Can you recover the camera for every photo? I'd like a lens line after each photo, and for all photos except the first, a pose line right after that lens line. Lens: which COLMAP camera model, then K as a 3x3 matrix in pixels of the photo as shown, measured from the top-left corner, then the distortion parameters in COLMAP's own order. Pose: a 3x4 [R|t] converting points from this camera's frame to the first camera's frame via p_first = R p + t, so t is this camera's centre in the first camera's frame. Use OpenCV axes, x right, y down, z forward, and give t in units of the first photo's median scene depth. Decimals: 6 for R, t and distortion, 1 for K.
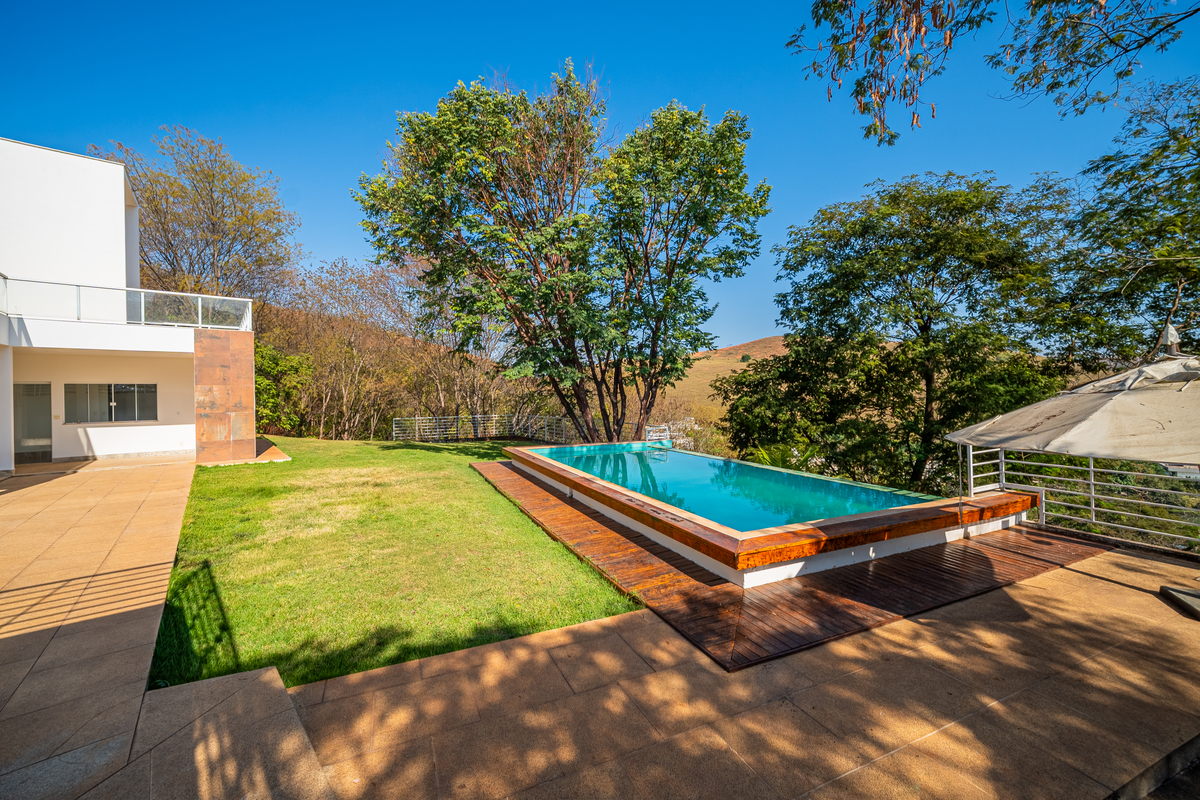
lens RADIAL K [[460.7, 0, 600.0], [0, 460.7, 400.0], [0, 0, 1]] dist [-0.000897, -0.000053]
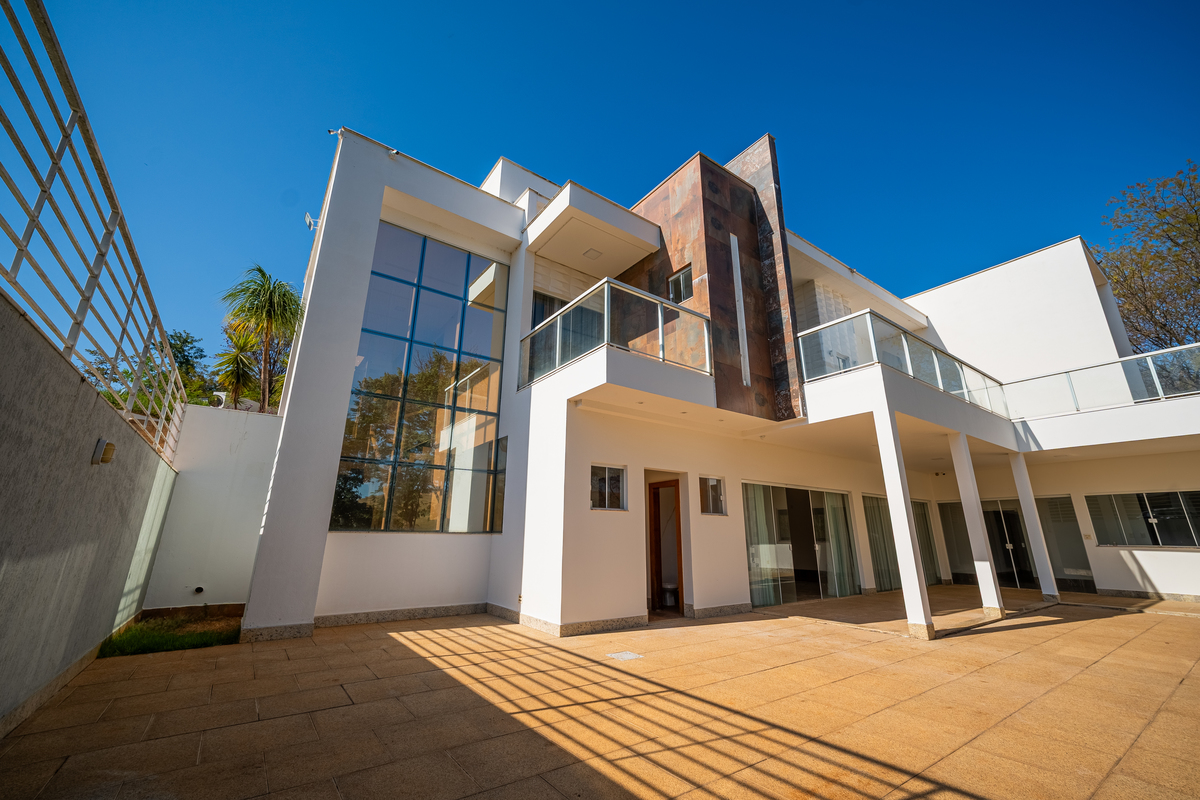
lens RADIAL K [[471.9, 0, 601.4], [0, 471.9, 380.8], [0, 0, 1]] dist [-0.000545, 0.000009]
pose [[-0.062057, -0.290504, -0.954859, -0.218104], [-0.008991, 0.956827, -0.290518, 0.023281], [0.998032, -0.009443, -0.061989, 0.166625]]
